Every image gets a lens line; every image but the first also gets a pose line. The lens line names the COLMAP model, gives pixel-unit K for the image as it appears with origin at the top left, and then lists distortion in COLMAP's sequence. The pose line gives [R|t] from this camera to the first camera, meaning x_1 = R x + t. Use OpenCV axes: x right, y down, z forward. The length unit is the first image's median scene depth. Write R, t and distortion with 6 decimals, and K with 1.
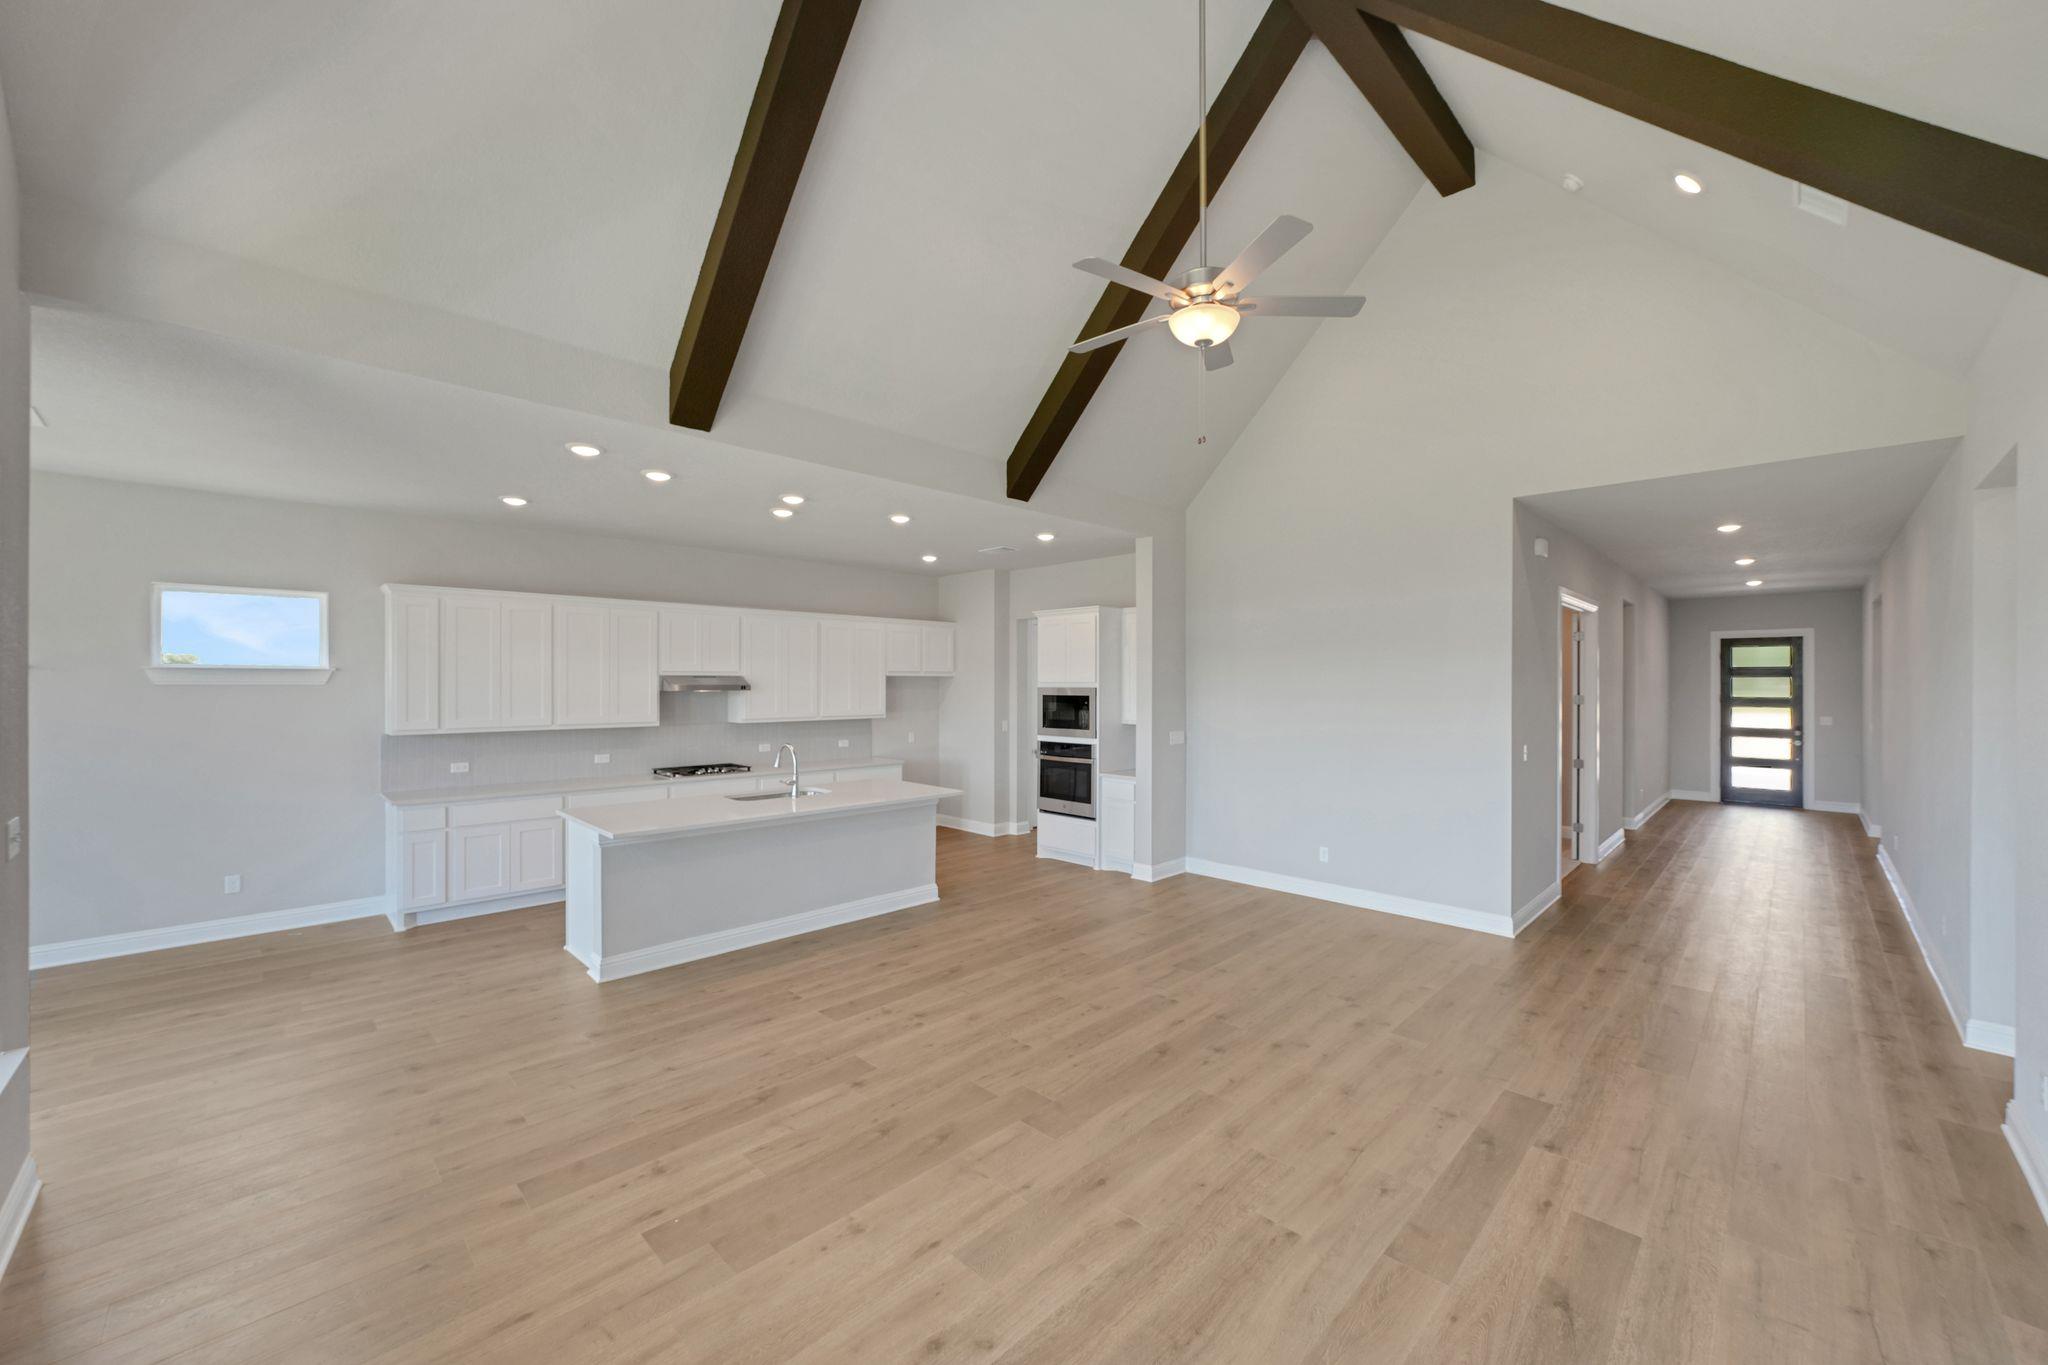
lens RADIAL K [[798.5, 0, 1024.0], [0, 798.5, 682.5], [0, 0, 1]] dist [-0.011316, 0.000139]
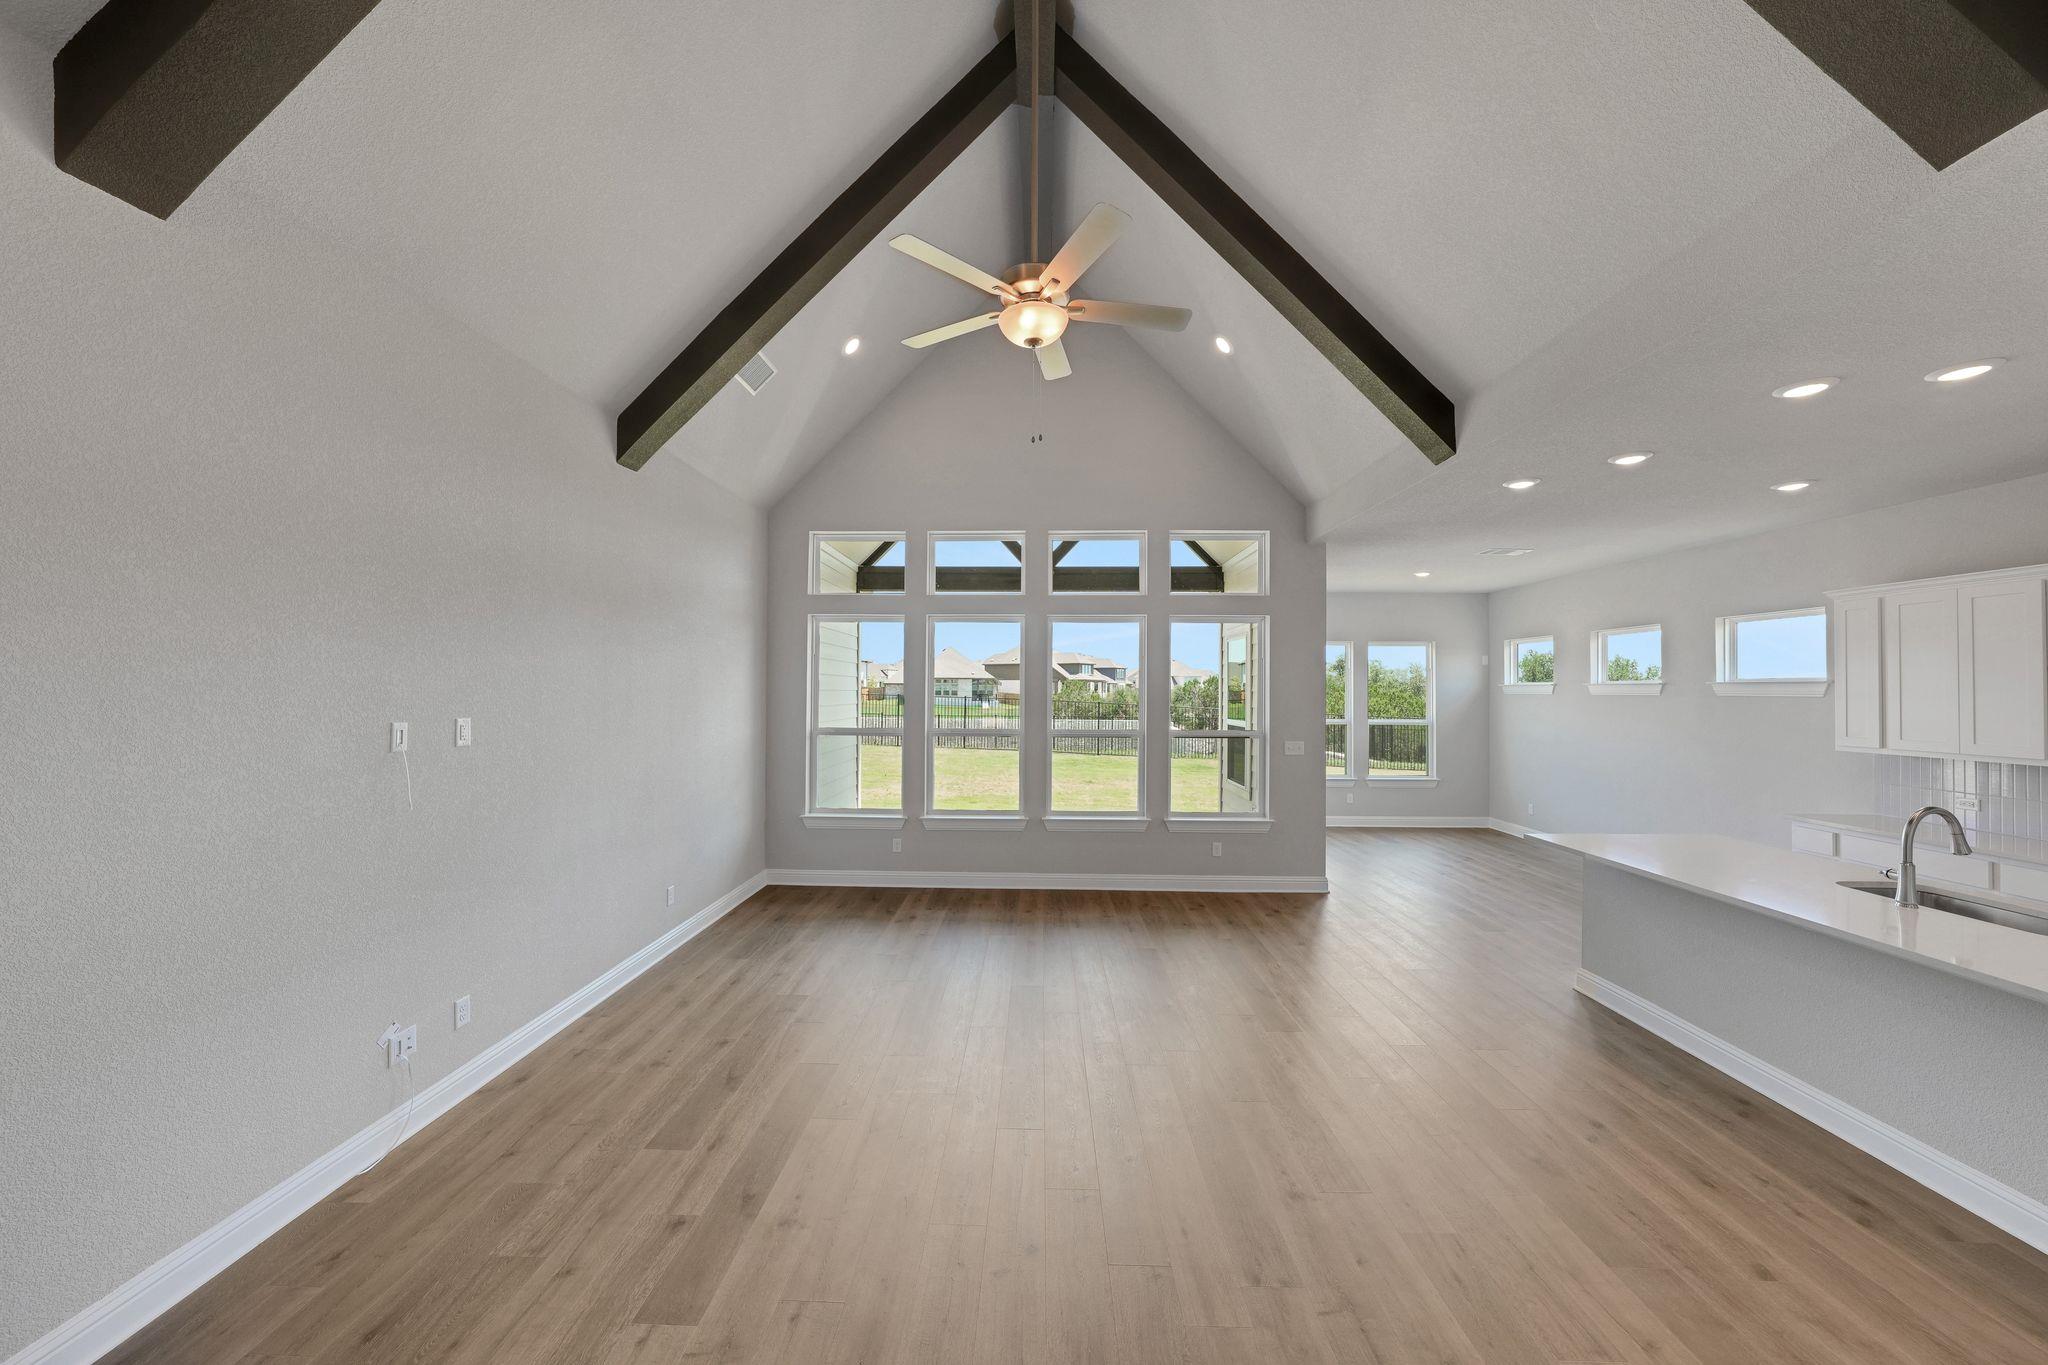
lens RADIAL K [[705.7, 0, 1024.6], [0, 705.7, 676.9], [0, 0, 1]] dist [-0.017872, 0.000233]
pose [[-0.723694, -0.019006, -0.689859, 0.444086], [-0.008455, 0.999790, -0.018675, 0.002369], [0.690069, -0.007683, -0.723703, 0.869331]]
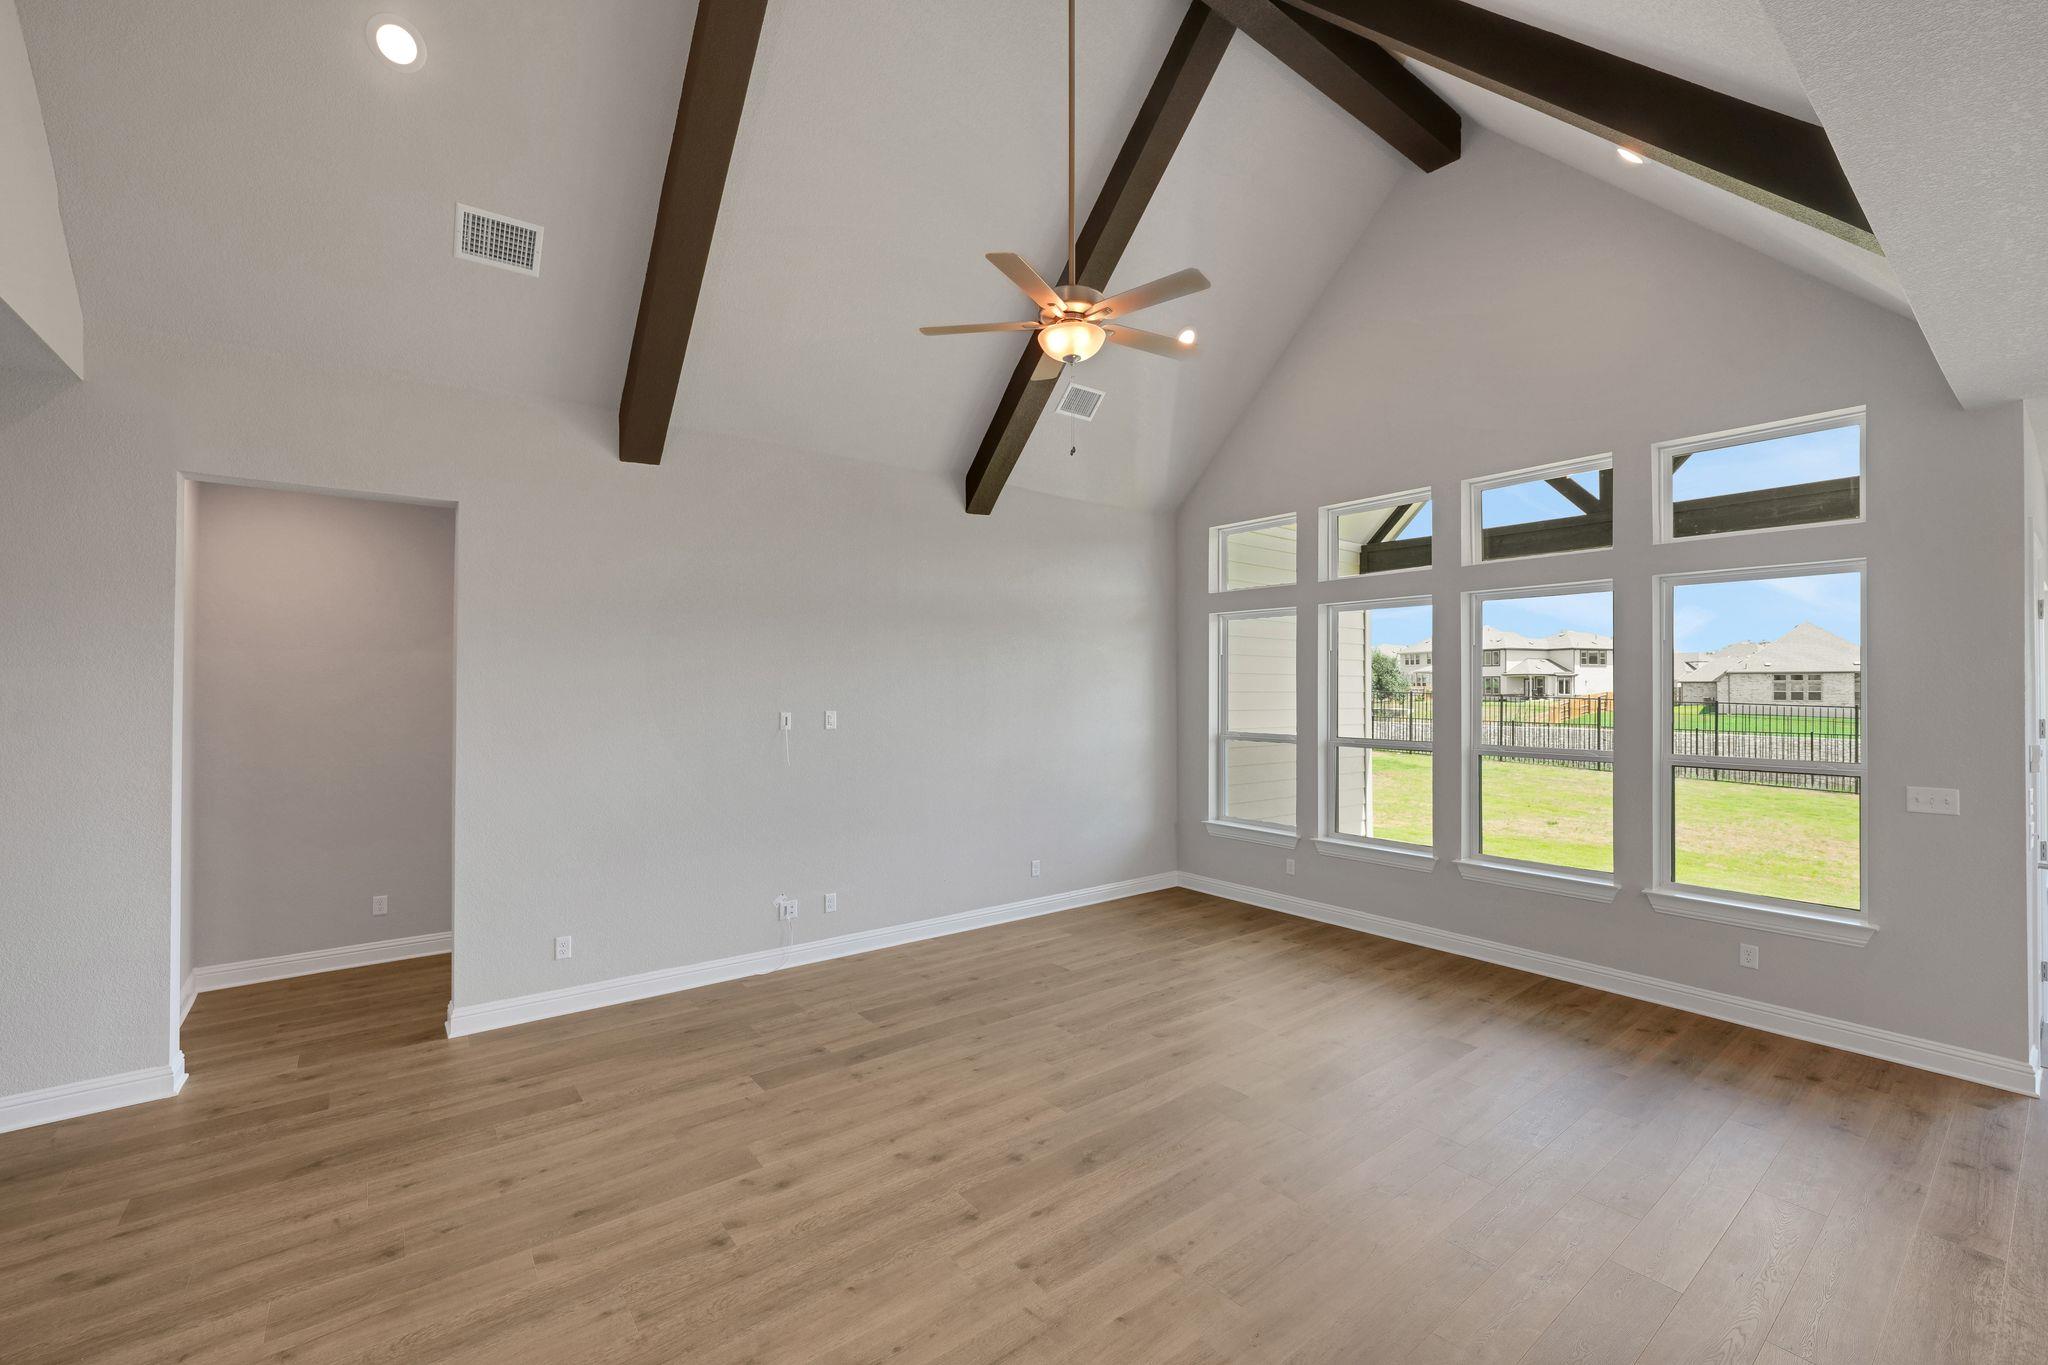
lens RADIAL K [[844.8, 0, 1028.8], [0, 844.8, 678.5], [0, 0, 1]] dist [-0.002554, -0.000148]
pose [[-0.993774, -0.002530, 0.111390, 0.085041], [-0.003600, 0.999949, -0.009410, -0.001795], [-0.111360, -0.009753, -0.993732, 1.117982]]
